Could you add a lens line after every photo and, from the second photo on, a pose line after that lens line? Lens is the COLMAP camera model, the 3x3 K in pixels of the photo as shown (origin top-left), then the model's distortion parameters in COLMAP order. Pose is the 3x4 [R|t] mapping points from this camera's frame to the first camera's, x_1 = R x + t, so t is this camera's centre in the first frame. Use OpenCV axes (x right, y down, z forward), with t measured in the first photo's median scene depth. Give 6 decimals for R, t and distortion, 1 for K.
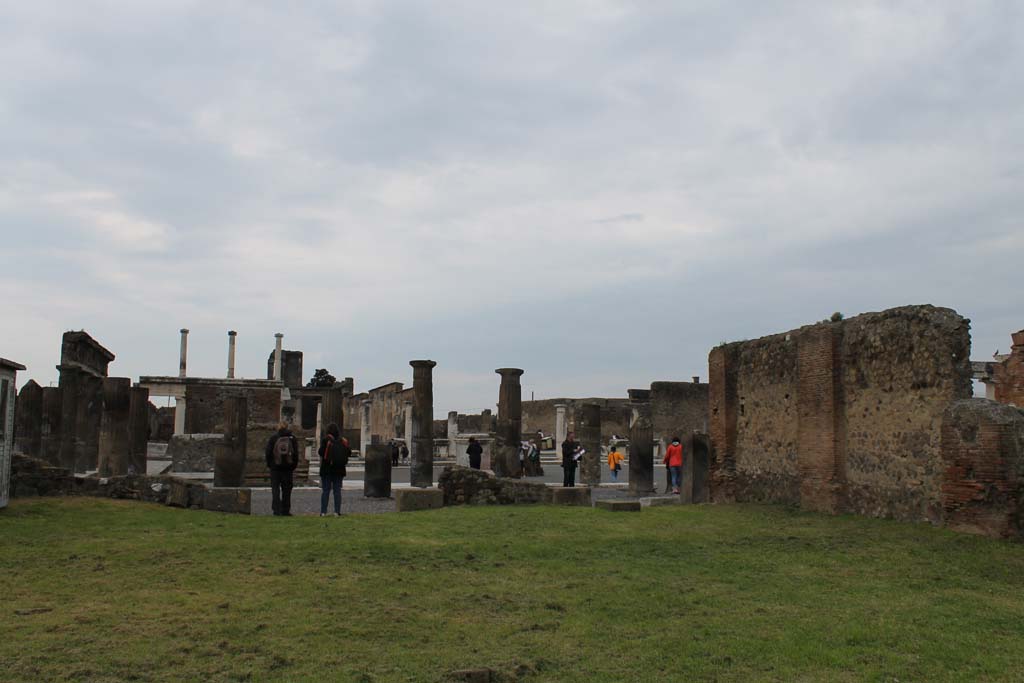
lens RADIAL K [[949.6, 0, 518.1], [0, 949.6, 341.0], [0, 0, 1]] dist [-0.105769, 0.000000]
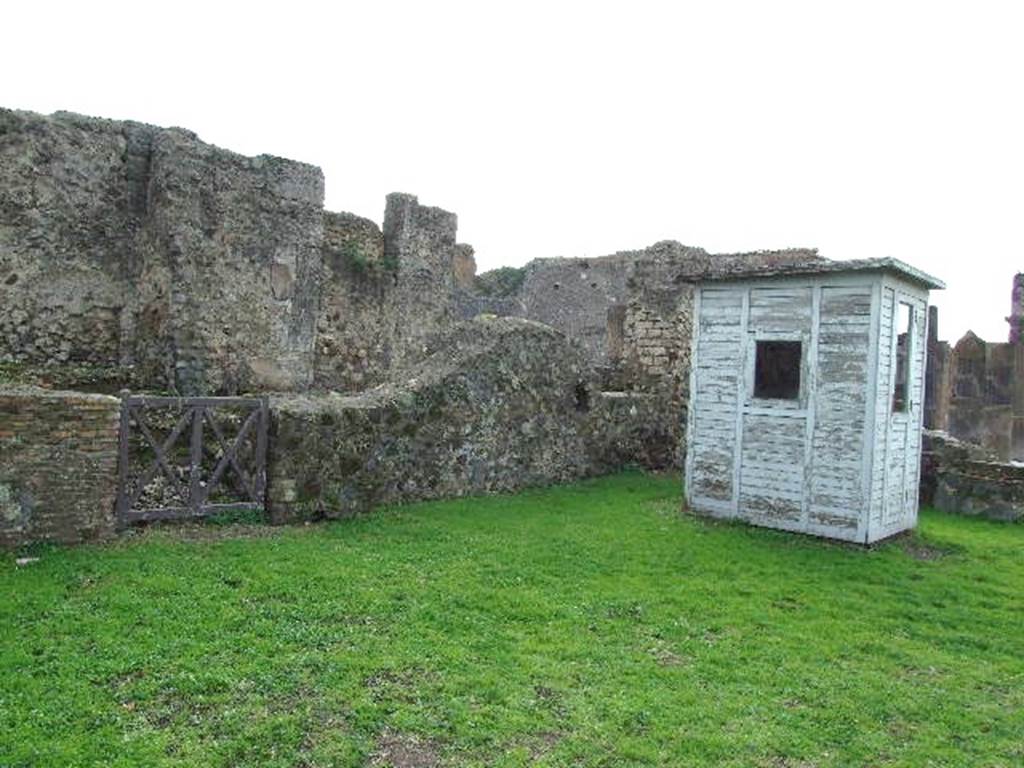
lens RADIAL K [[808.8, 0, 474.4], [0, 808.8, 356.6], [0, 0, 1]] dist [-0.082803, -0.010765]
pose [[0.484626, 0.002342, -0.874718, -0.225751], [0.032786, 0.999245, 0.020840, 0.046362], [0.874107, -0.038778, 0.484183, 0.453792]]
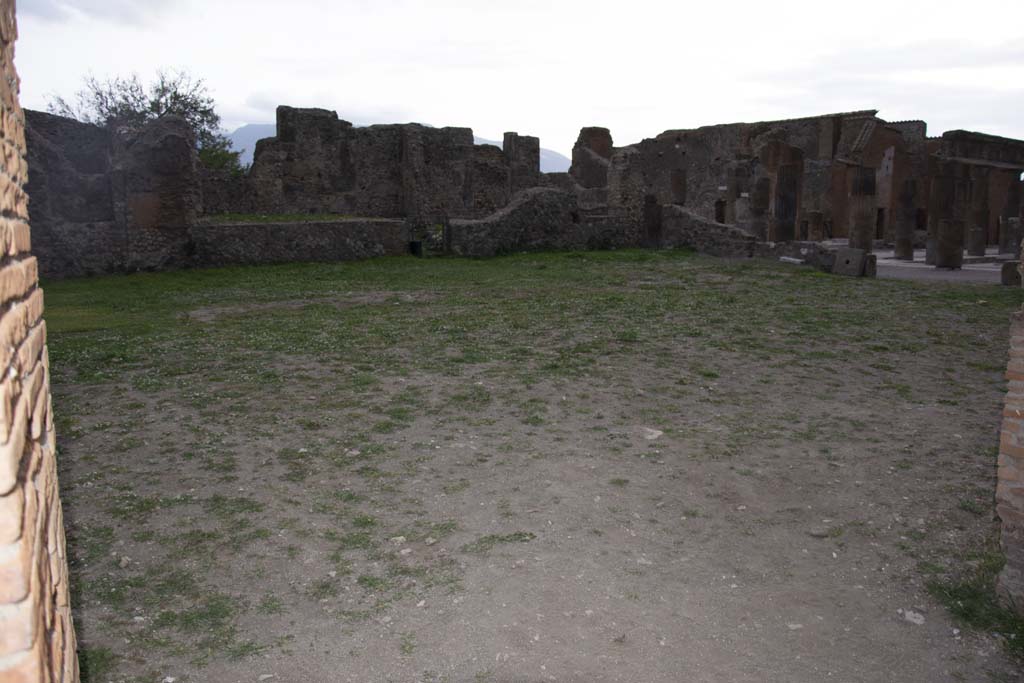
lens RADIAL K [[824.2, 0, 515.2], [0, 824.2, 339.5], [0, 0, 1]] dist [-0.083187, 0.026874]
pose [[0.279763, 0.121741, -0.952319, 0.573277], [0.094960, 0.983555, 0.153631, 0.065820], [0.955361, -0.133412, 0.263602, 0.305174]]
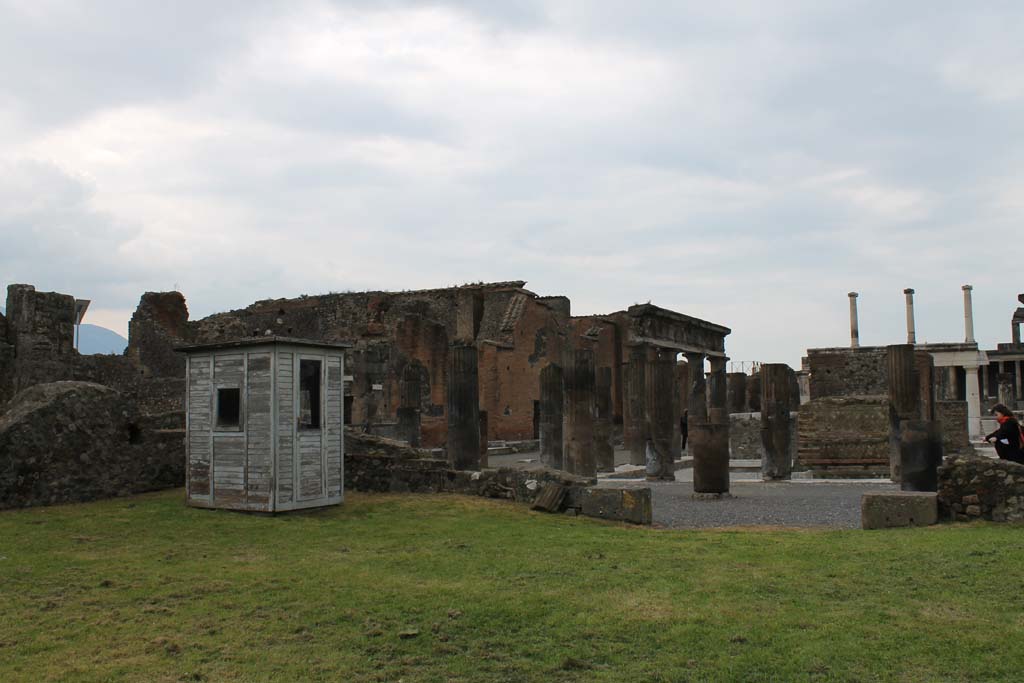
lens RADIAL K [[949.6, 0, 510.3], [0, 949.6, 331.0], [0, 0, 1]] dist [-0.105769, 0.000000]
pose [[0.673606, -0.084783, -0.734212, 0.193293], [0.094237, 0.995143, -0.028456, 0.048816], [0.733058, -0.050022, 0.678324, 0.446472]]
